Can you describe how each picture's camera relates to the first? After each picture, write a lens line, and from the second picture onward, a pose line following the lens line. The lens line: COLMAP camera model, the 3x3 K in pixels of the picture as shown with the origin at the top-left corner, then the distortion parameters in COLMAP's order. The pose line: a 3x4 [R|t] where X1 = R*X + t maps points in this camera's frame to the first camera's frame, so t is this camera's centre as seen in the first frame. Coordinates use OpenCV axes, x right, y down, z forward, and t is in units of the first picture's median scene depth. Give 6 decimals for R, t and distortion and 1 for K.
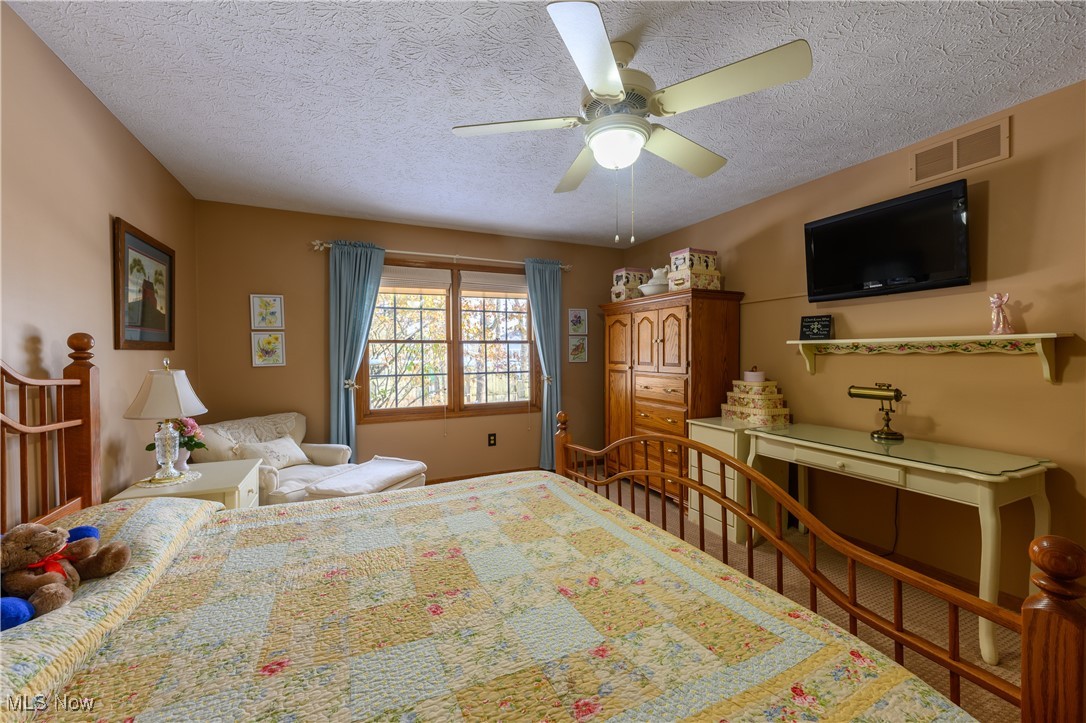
lens RADIAL K [[429.3, 0, 538.6], [0, 429.3, 358.8], [0, 0, 1]] dist [-0.001016, -0.000285]
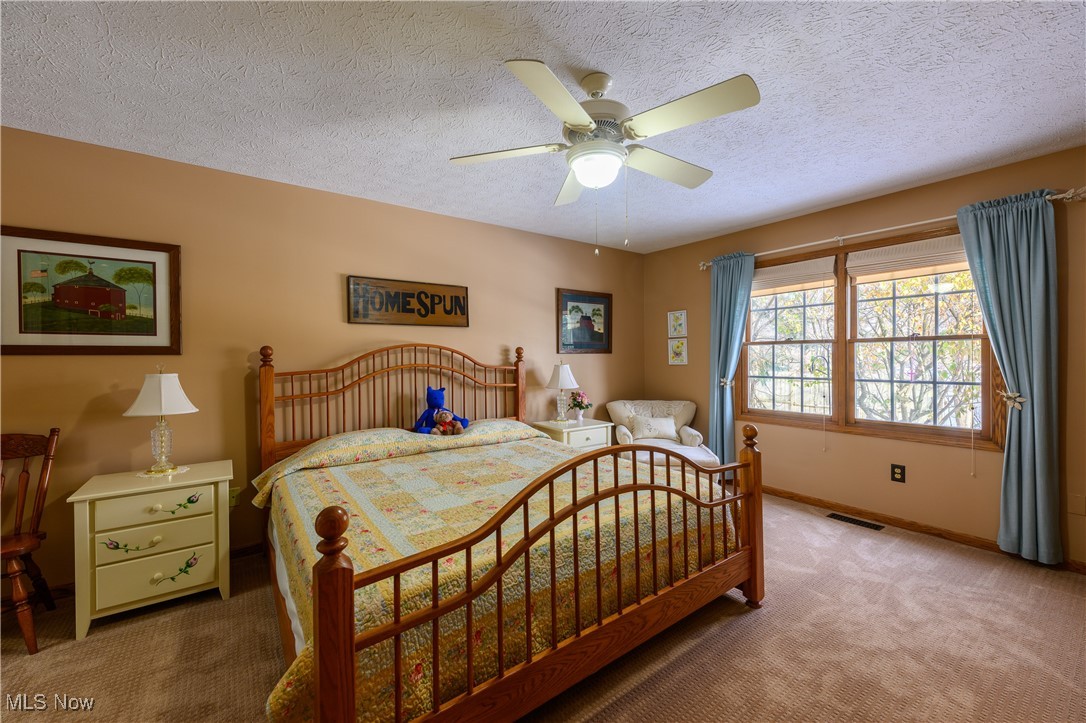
lens RADIAL K [[429.3, 0, 538.6], [0, 429.3, 358.8], [0, 0, 1]] dist [-0.001016, -0.000285]
pose [[0.194030, 0.010378, -0.980941, 0.564844], [-0.010046, 0.999913, 0.008592, -0.007253], [0.980944, 0.008187, 0.194117, 0.297384]]
